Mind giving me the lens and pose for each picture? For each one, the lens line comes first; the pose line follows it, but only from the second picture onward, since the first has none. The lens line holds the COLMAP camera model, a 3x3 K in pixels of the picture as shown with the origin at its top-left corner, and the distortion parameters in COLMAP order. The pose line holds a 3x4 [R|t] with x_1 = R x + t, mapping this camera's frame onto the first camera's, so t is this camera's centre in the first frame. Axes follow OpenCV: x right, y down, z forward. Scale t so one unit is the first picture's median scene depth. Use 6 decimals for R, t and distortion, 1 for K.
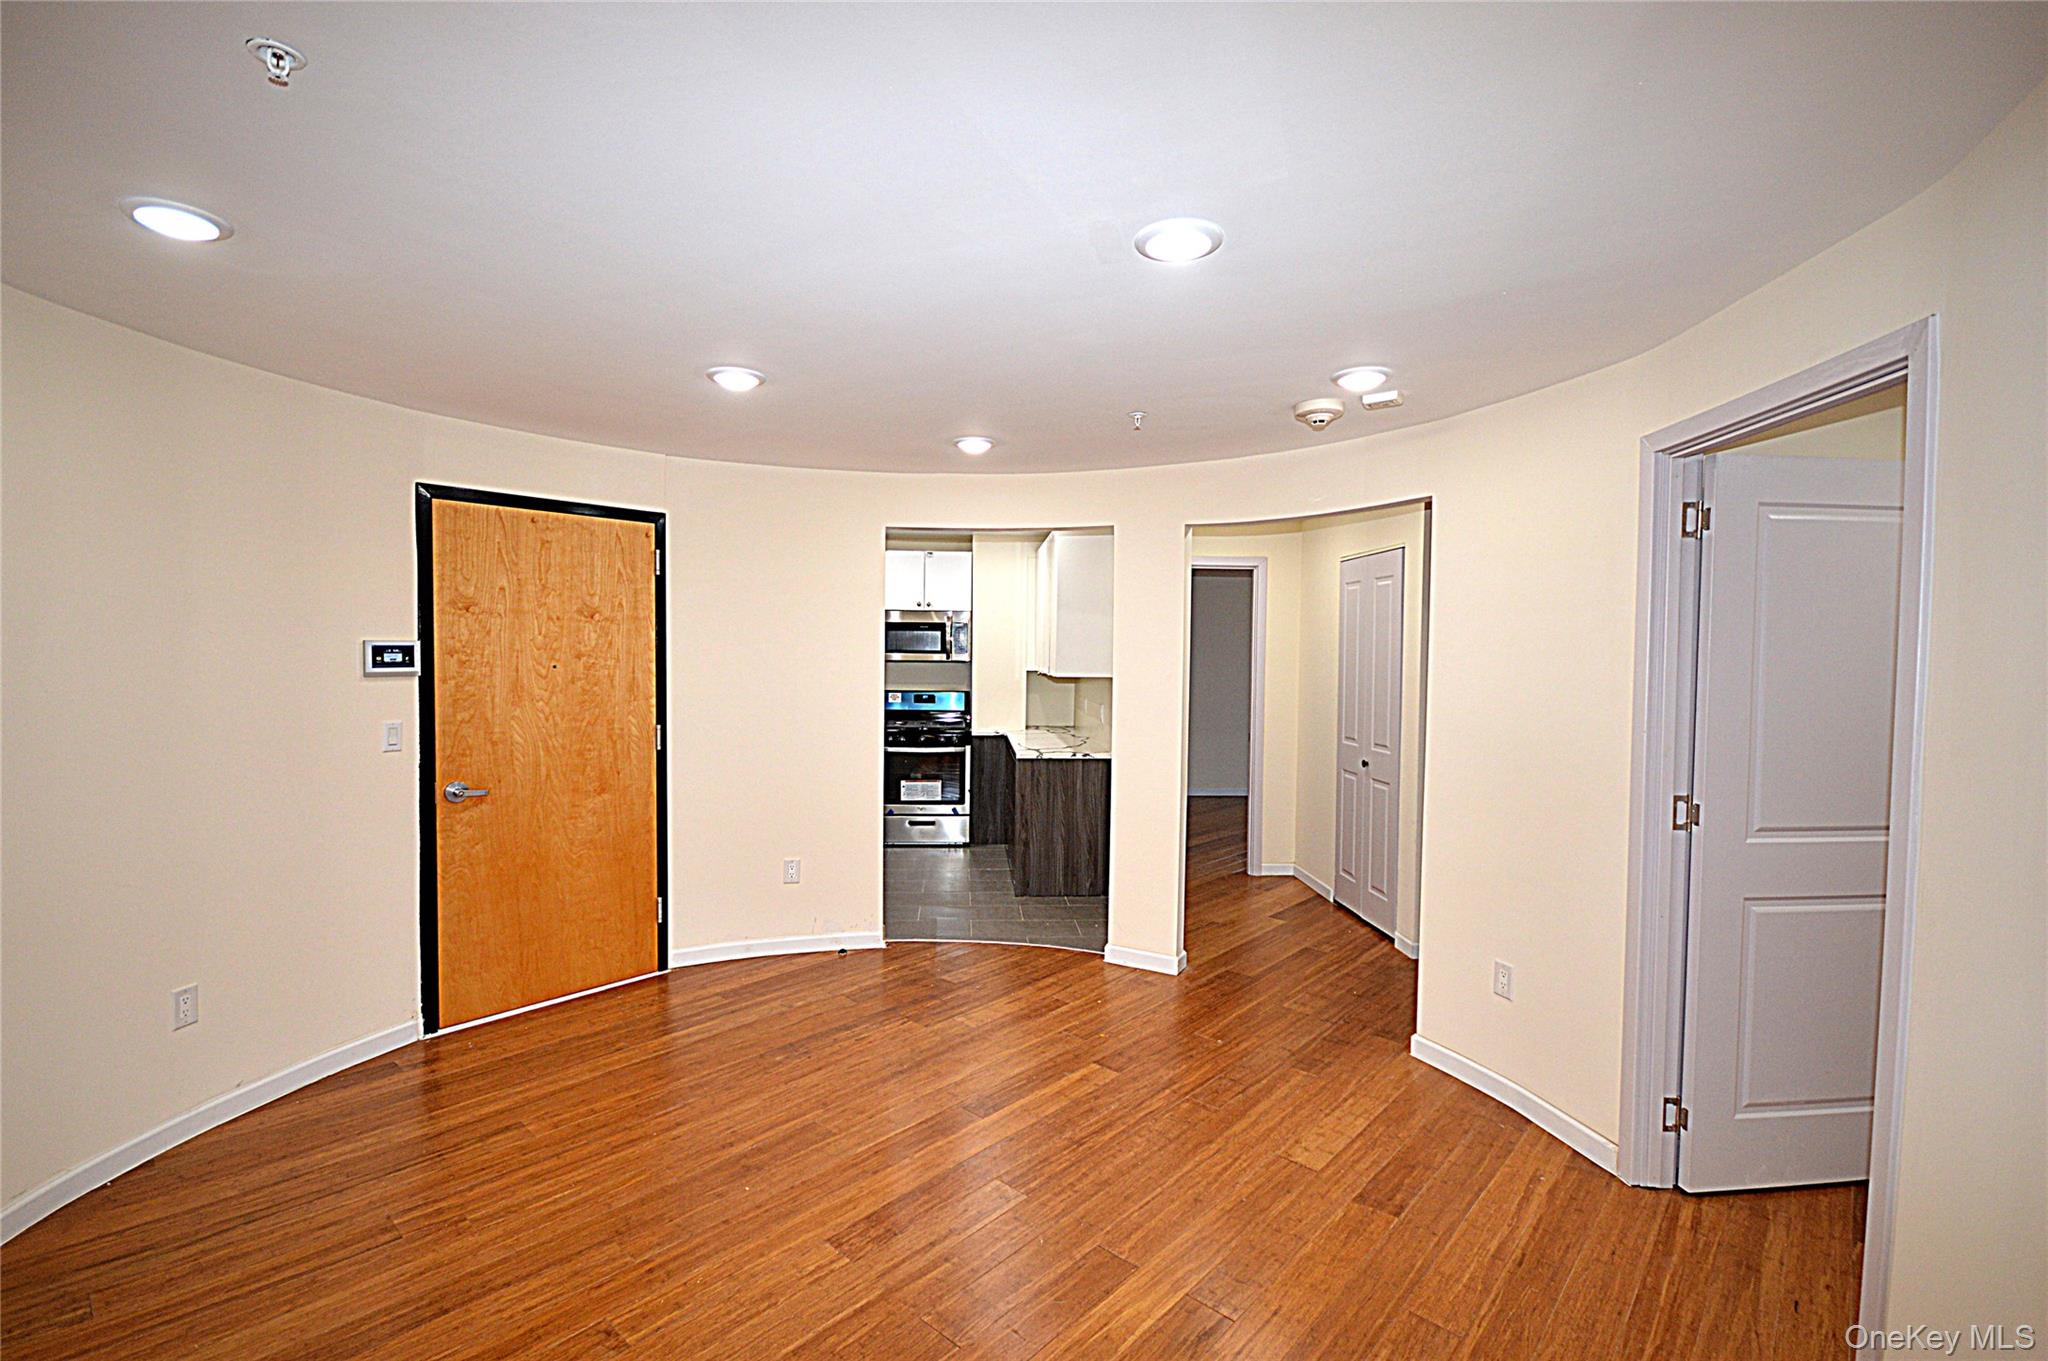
lens RADIAL K [[916.2, 0, 1013.1], [0, 916.2, 687.1], [0, 0, 1]] dist [-0.000374, -0.000112]
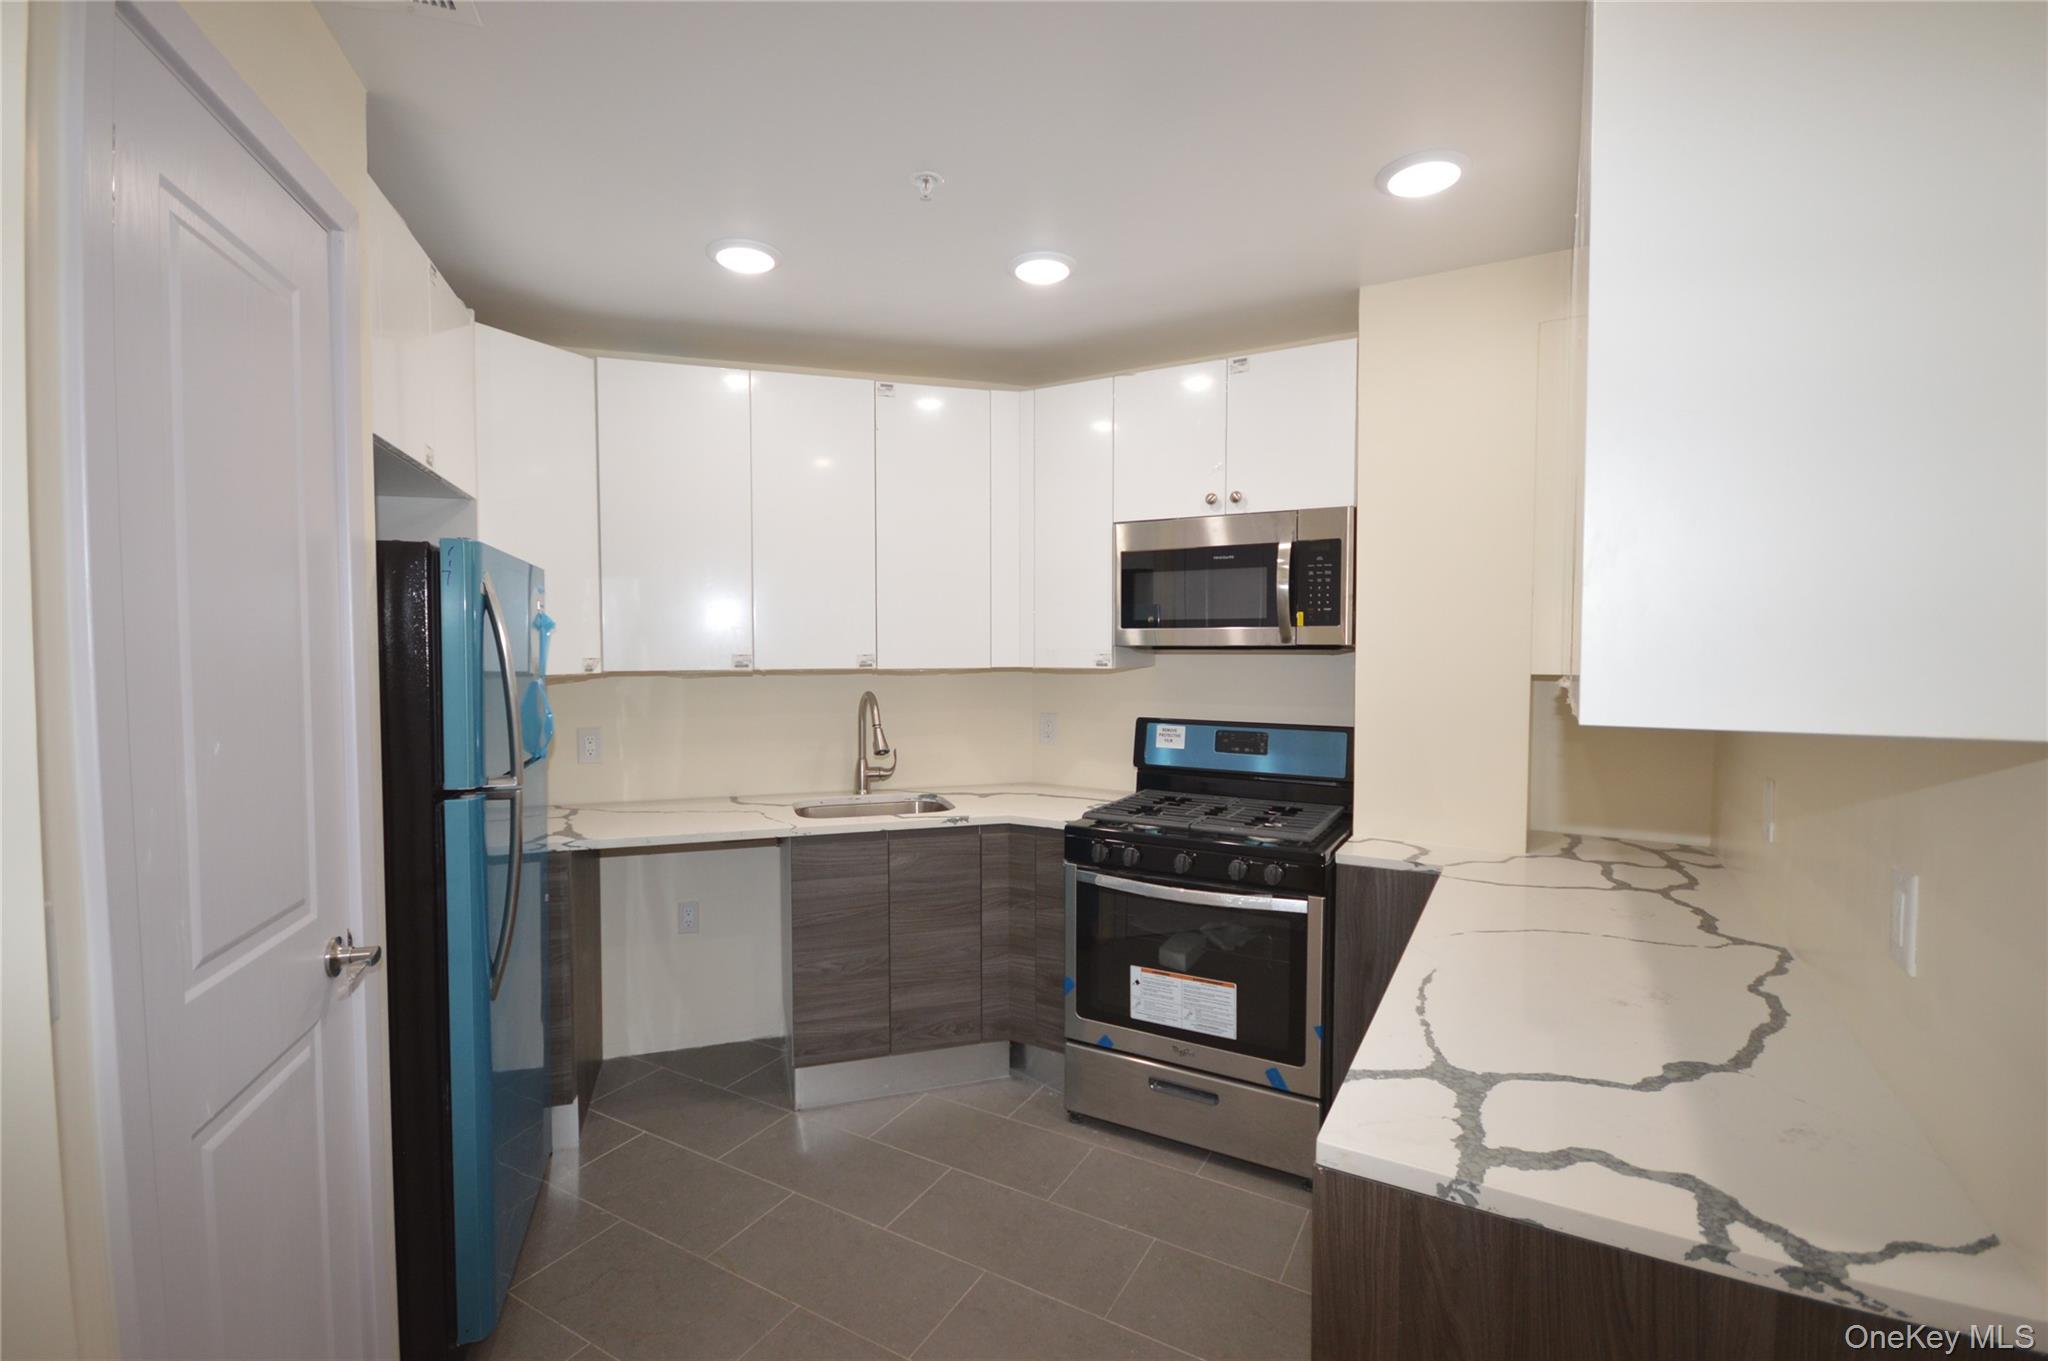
lens RADIAL K [[916.2, 0, 1013.1], [0, 916.2, 687.1], [0, 0, 1]] dist [-0.000374, -0.000112]
pose [[0.837142, 0.013859, -0.546810, 0.040876], [-0.011578, 0.999904, 0.007618, -0.014400], [0.546863, -0.000047, 0.837222, 0.653254]]
